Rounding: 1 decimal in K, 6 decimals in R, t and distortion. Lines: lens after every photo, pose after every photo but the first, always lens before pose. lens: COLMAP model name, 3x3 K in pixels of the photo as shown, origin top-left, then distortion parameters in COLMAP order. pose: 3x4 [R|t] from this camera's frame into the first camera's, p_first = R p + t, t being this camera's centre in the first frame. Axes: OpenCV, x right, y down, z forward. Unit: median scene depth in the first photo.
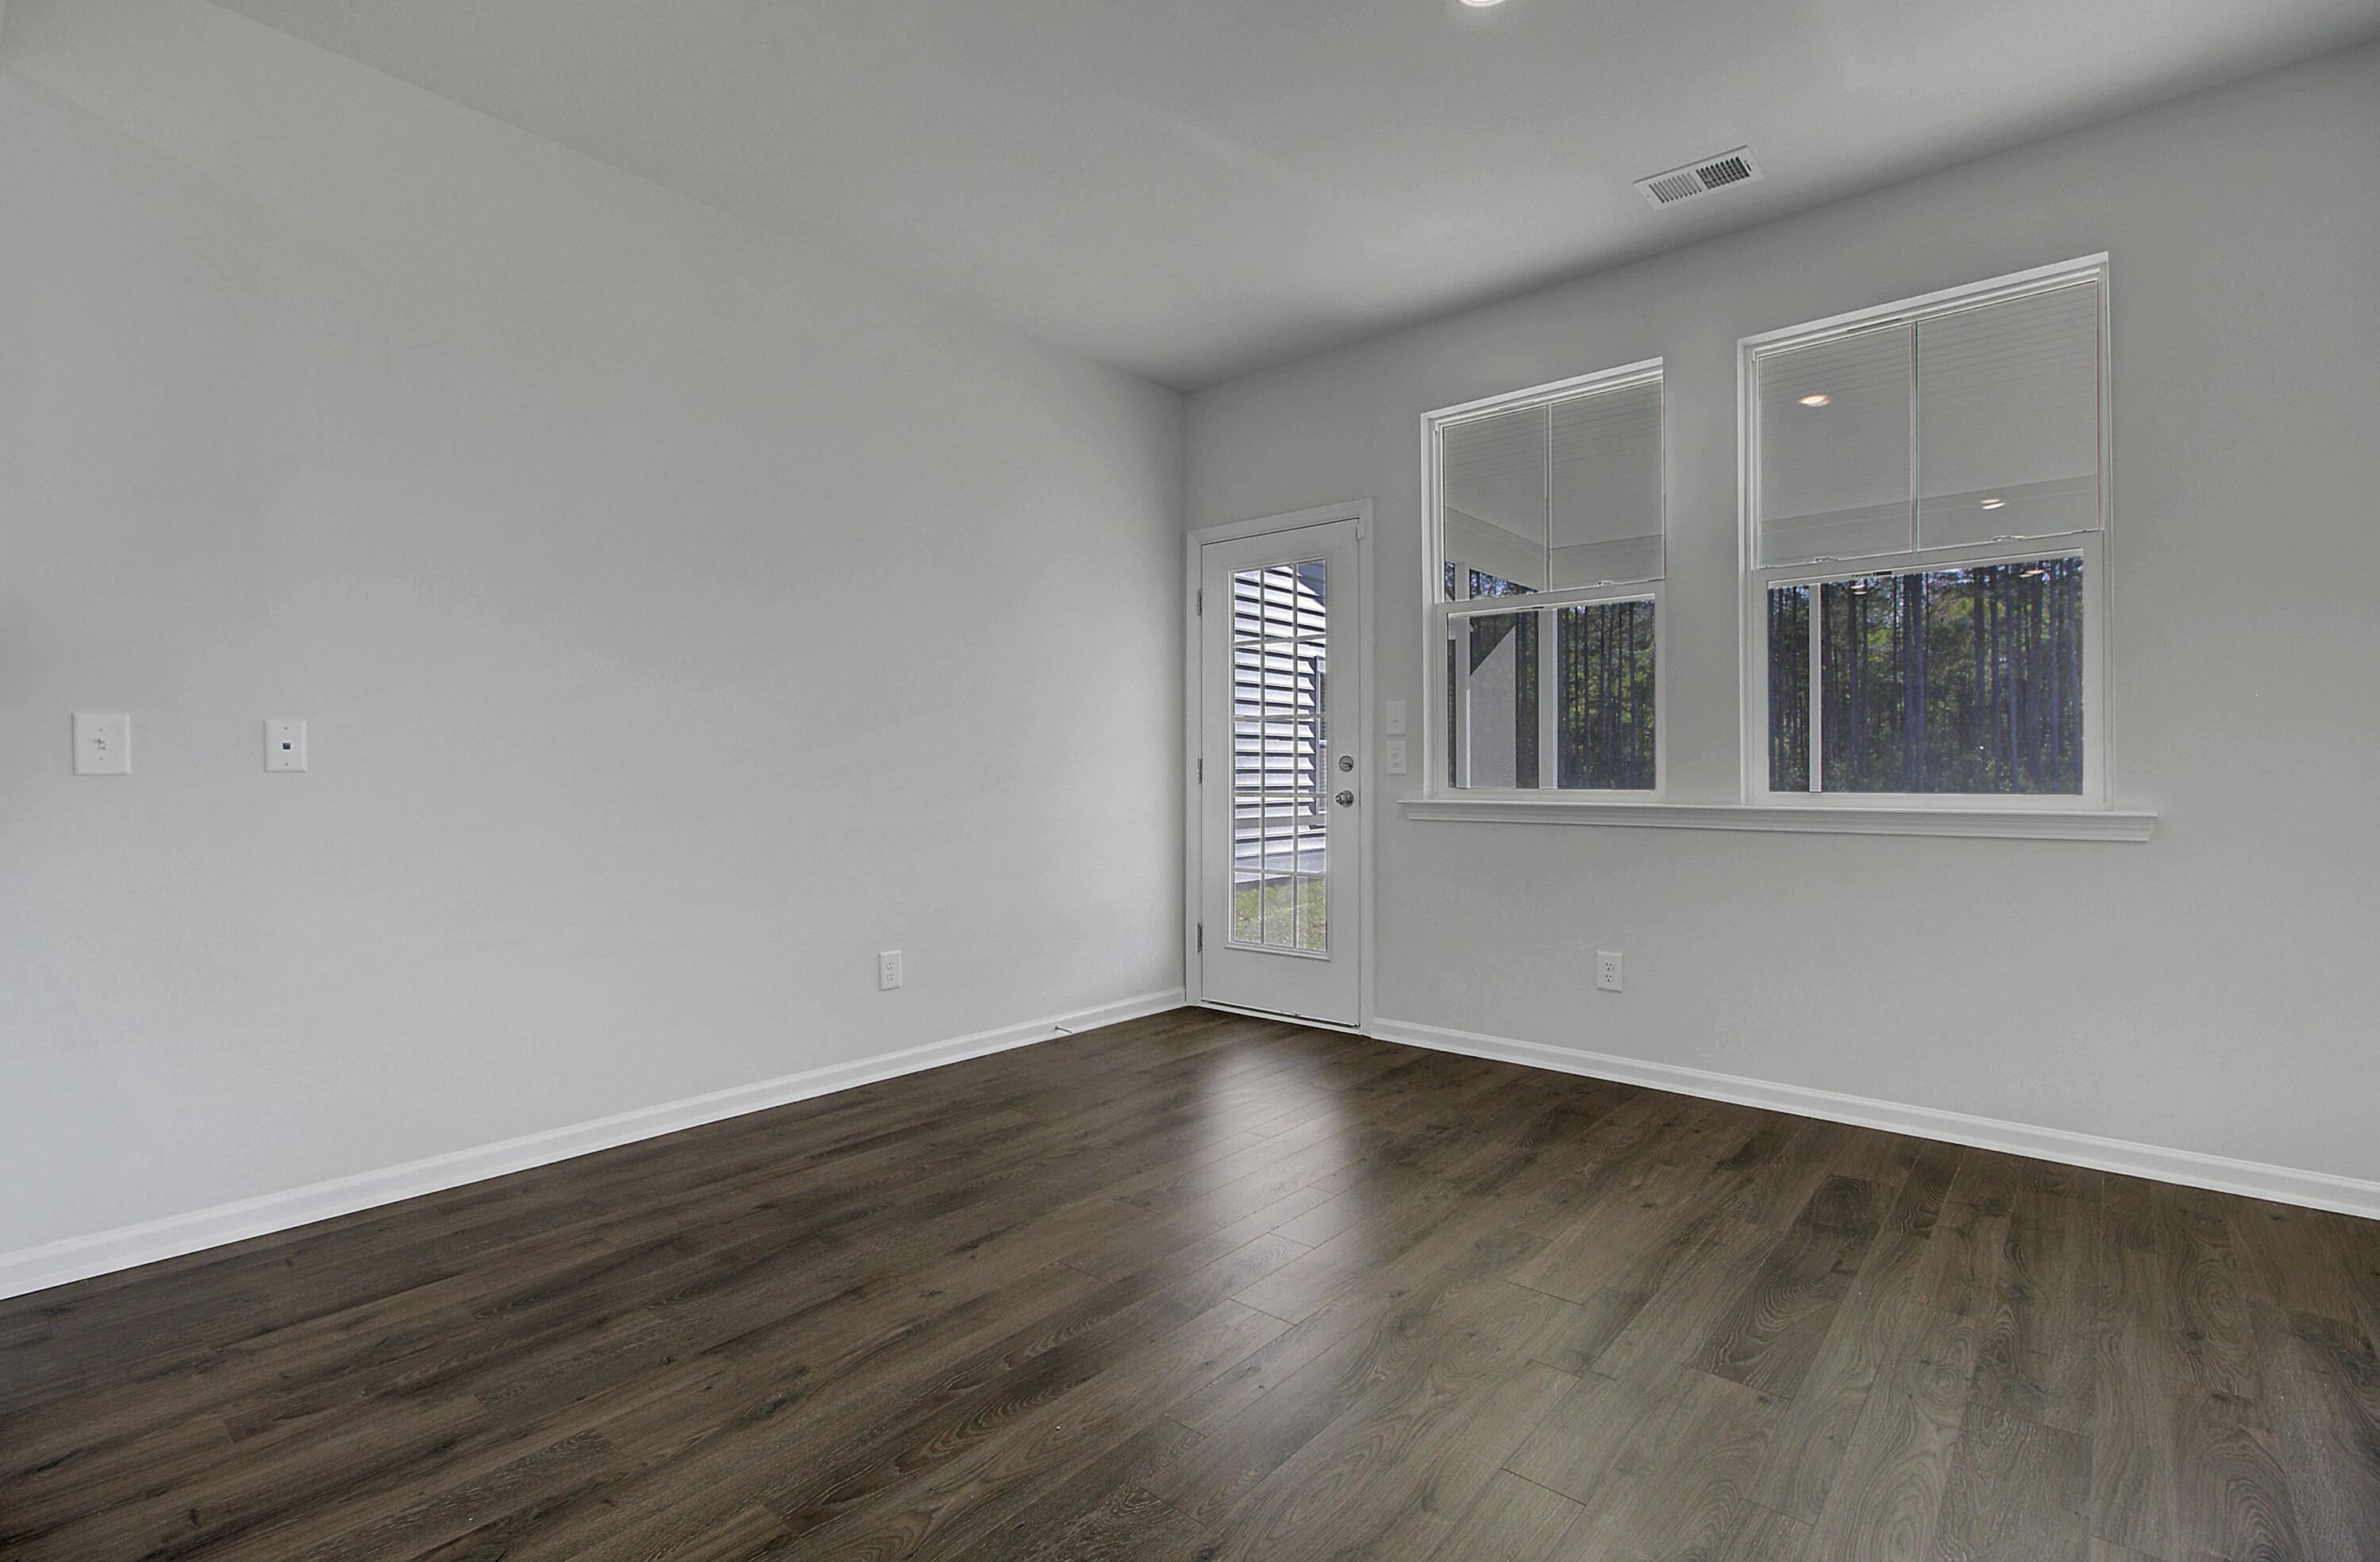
lens RADIAL K [[1124.2, 0, 1193.6], [0, 1124.2, 768.2], [0, 0, 1]] dist [-0.011689, 0.000491]
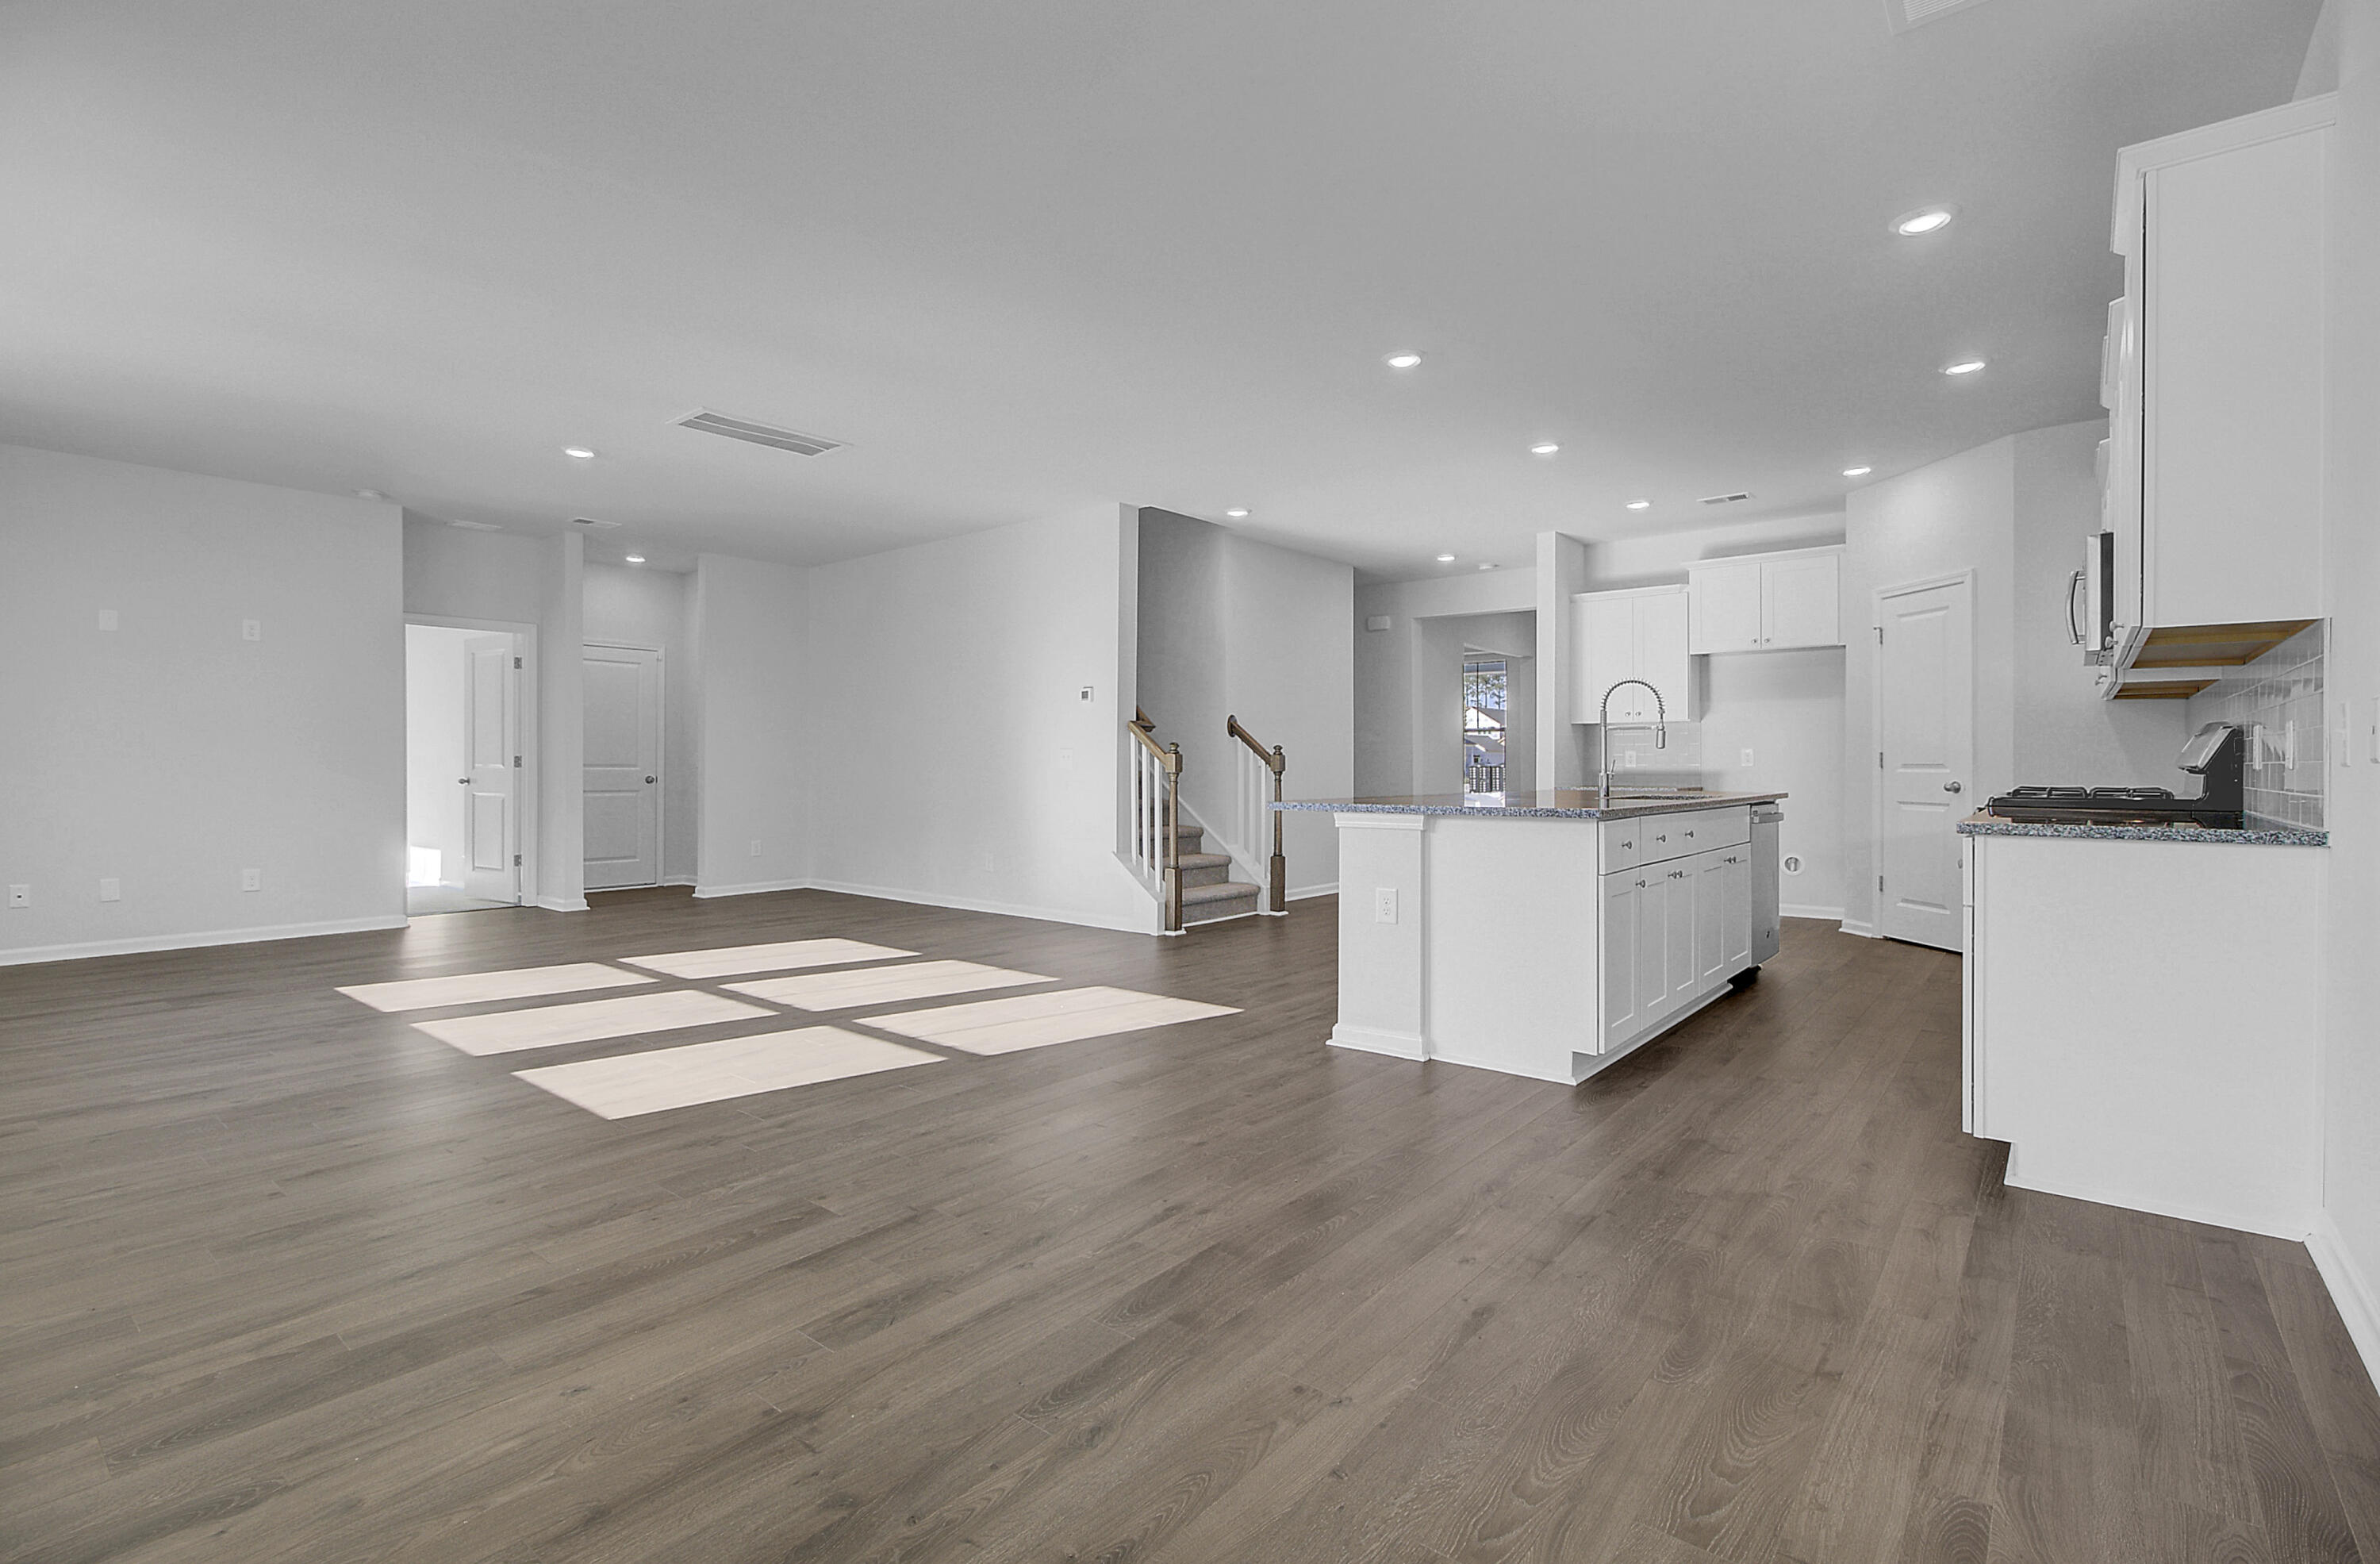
lens RADIAL K [[1124.3, 0, 1200.9], [0, 1124.3, 765.9], [0, 0, 1]] dist [-0.011689, 0.000491]
pose [[-0.999666, 0.000707, -0.025847, 0.040277], [0.000828, 0.999989, -0.004689, 0.006430], [0.025843, -0.004709, -0.999655, 1.884603]]
